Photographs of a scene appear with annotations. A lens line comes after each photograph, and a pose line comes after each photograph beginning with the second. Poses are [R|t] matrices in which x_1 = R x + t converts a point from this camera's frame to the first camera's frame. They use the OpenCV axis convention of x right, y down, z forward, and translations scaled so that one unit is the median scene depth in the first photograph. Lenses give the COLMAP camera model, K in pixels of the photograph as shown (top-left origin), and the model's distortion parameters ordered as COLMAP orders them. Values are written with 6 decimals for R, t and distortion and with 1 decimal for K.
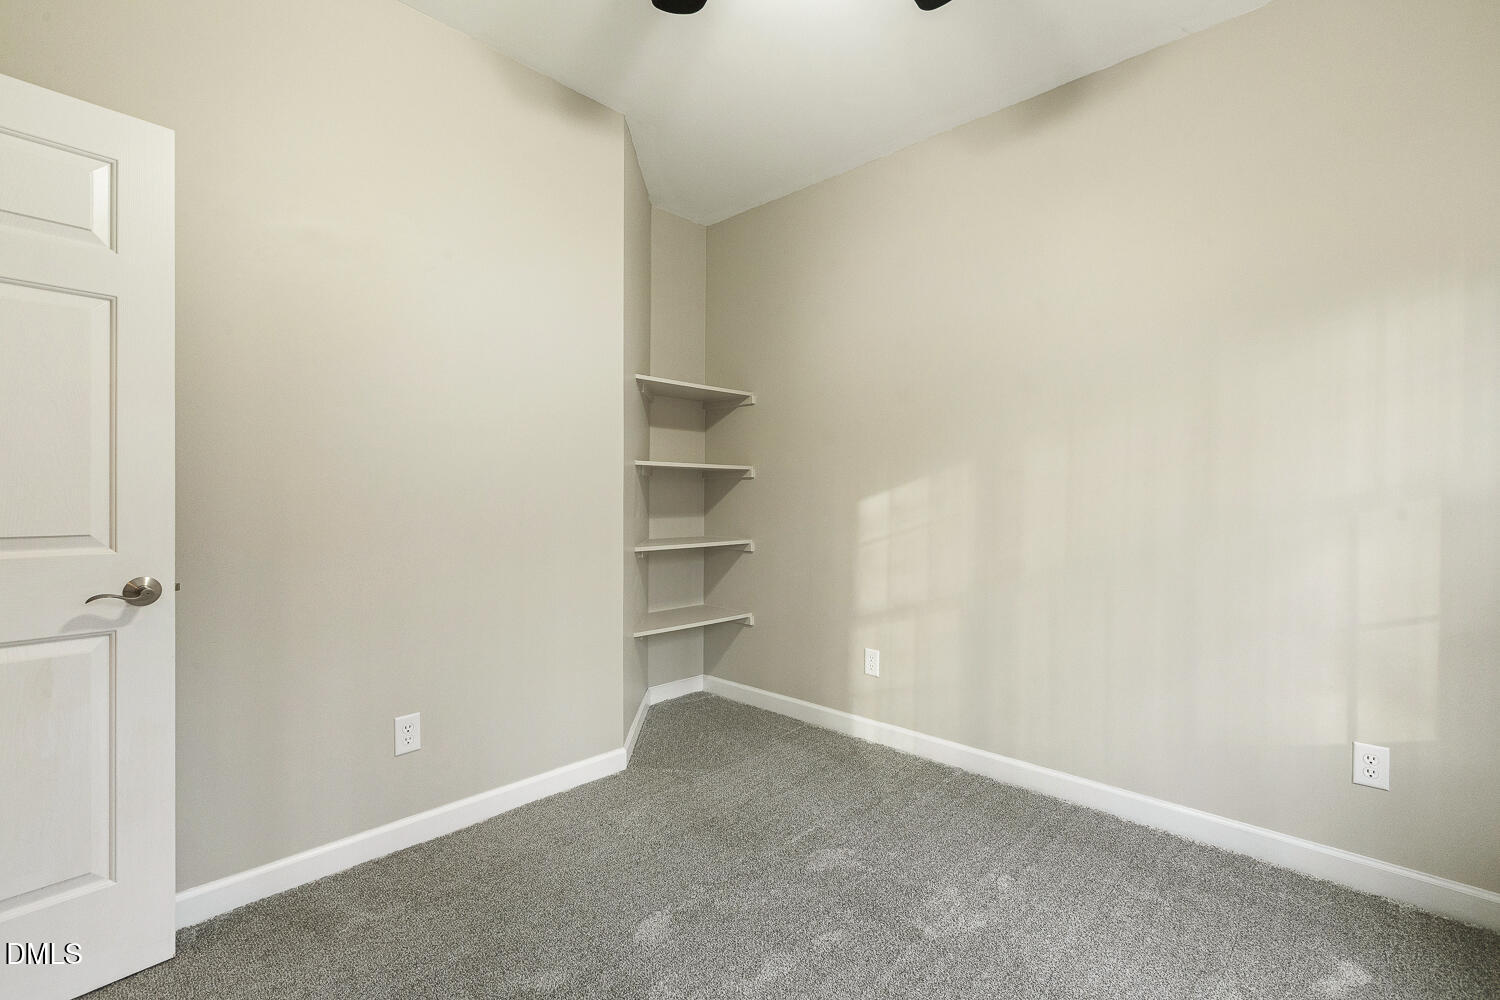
lens RADIAL K [[667.4, 0, 748.4], [0, 667.4, 496.6], [0, 0, 1]] dist [0.001109, -0.001993]
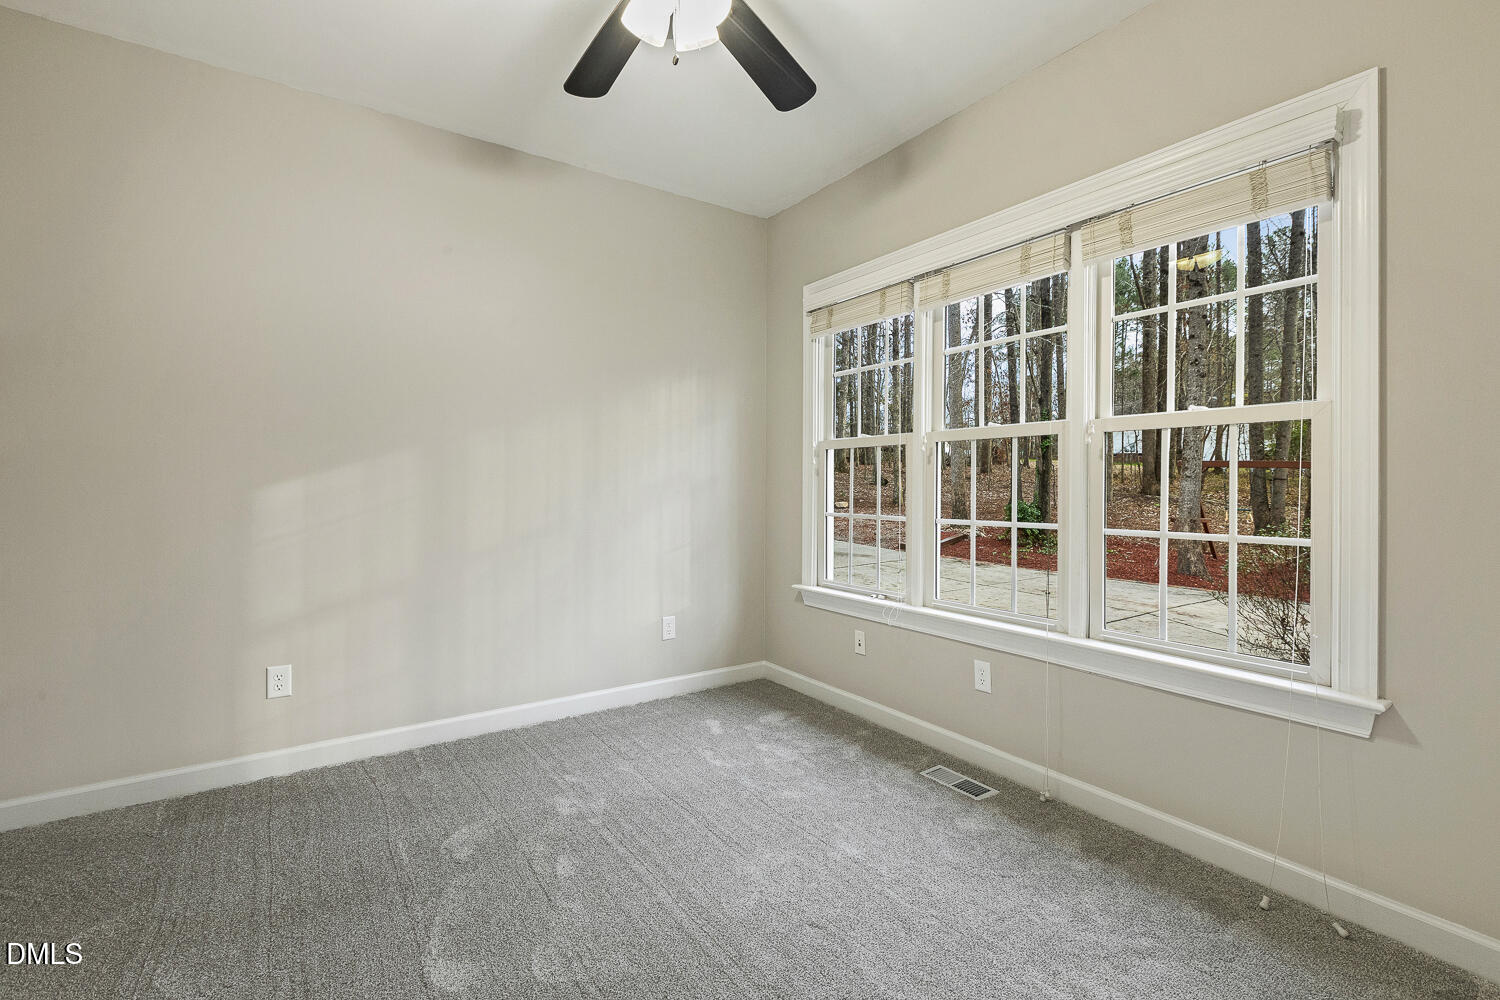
lens RADIAL K [[667.4, 0, 752.0], [0, 667.4, 492.4], [0, 0, 1]] dist [0.001109, -0.001993]
pose [[0.208296, -0.013461, 0.977973, -0.550768], [0.008052, 0.999895, 0.012047, 0.004328], [-0.978033, 0.005365, 0.208382, 0.258906]]
